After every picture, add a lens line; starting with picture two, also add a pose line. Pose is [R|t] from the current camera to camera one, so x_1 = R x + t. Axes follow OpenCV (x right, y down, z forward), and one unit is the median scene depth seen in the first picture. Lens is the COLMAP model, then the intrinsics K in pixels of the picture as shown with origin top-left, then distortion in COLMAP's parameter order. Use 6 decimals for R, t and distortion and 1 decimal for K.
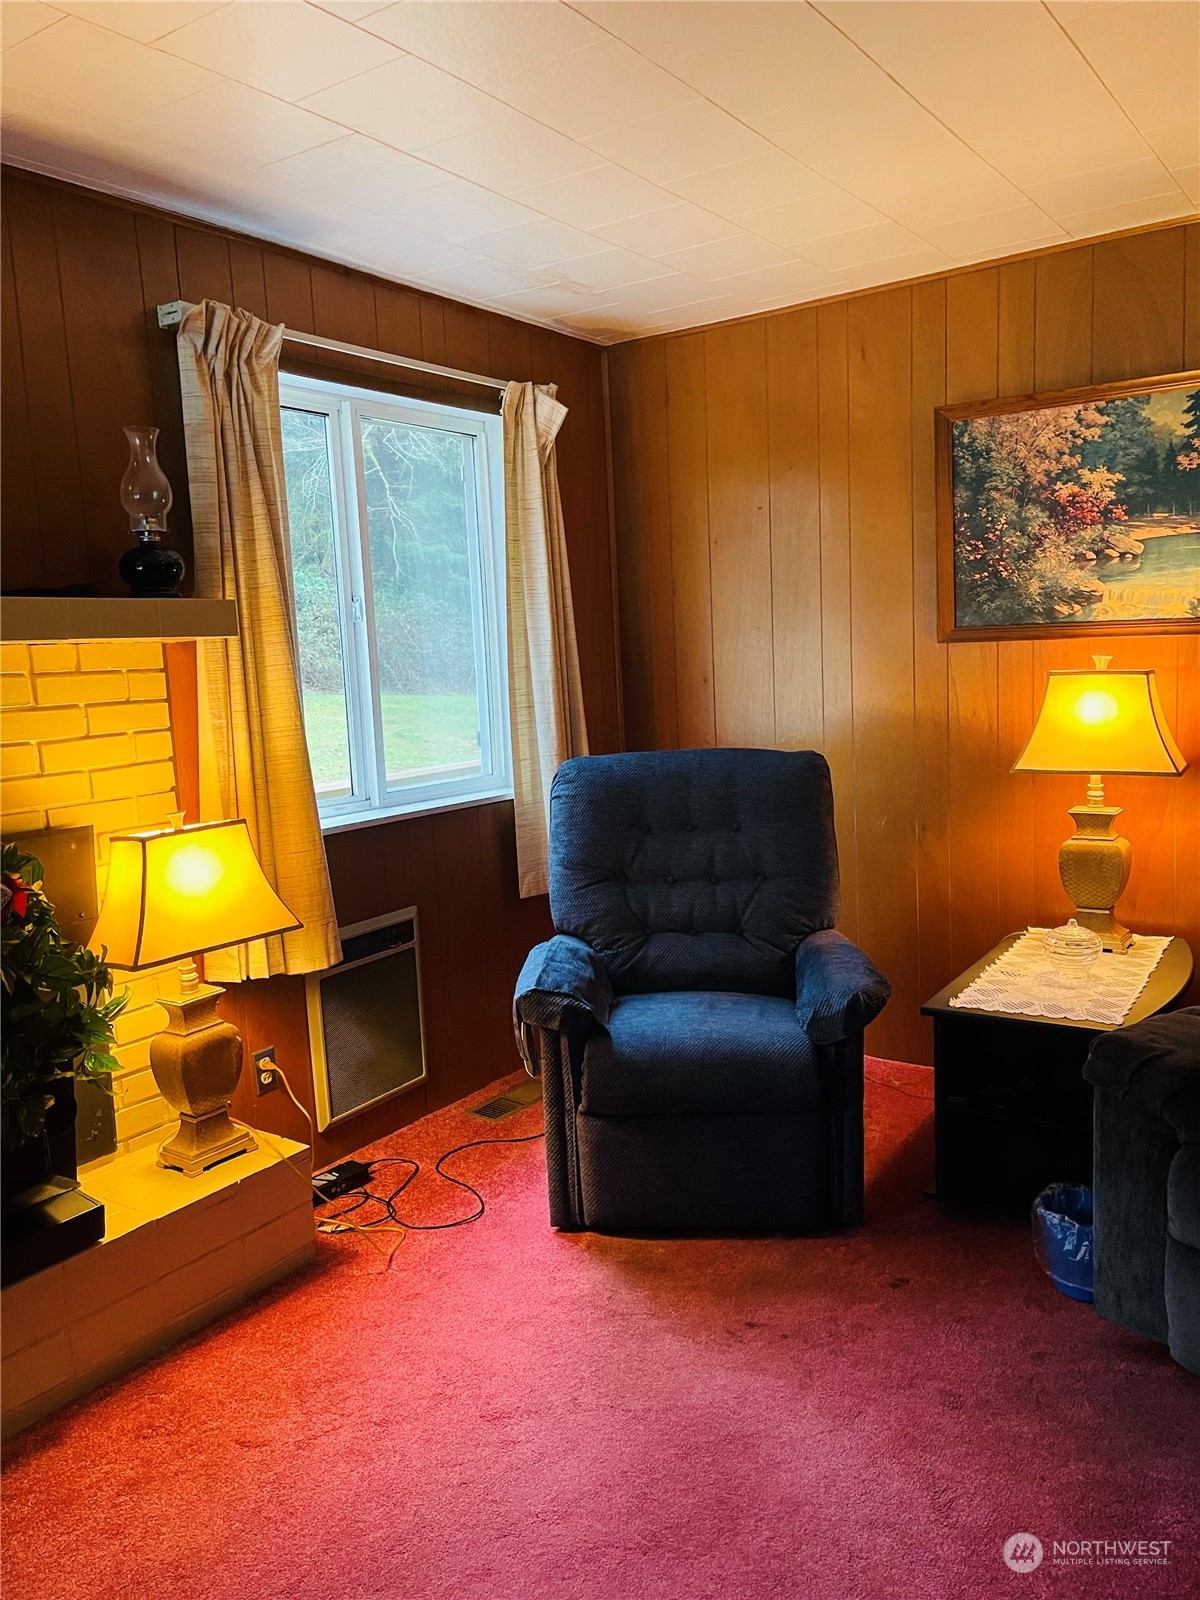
lens RADIAL K [[1181.0, 0, 603.9], [0, 1181.0, 794.2], [0, 0, 1]] dist [0.029278, -0.012150]
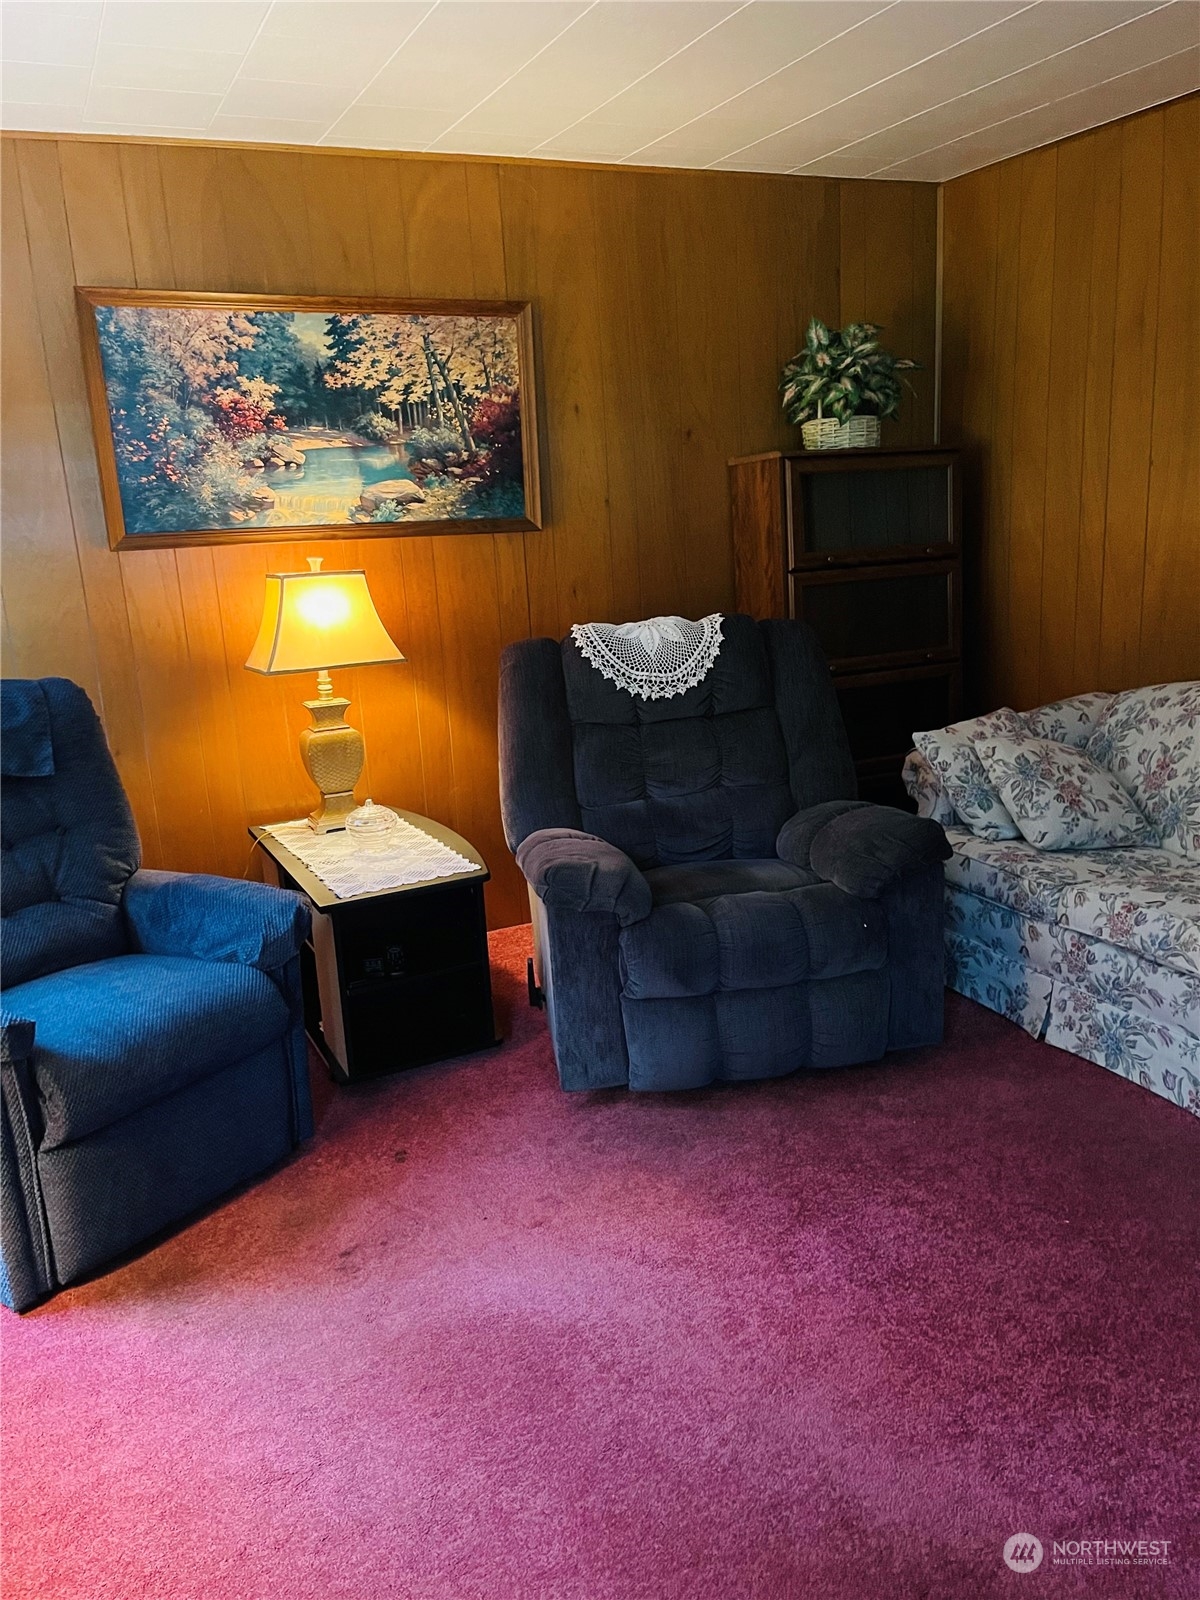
lens RADIAL K [[1181.0, 0, 603.9], [0, 1181.0, 794.2], [0, 0, 1]] dist [0.029278, -0.012150]
pose [[0.511497, -0.189708, 0.838082, -0.363592], [0.135721, 0.980919, 0.139207, -0.019860], [-0.848499, 0.042542, 0.527484, 0.207312]]
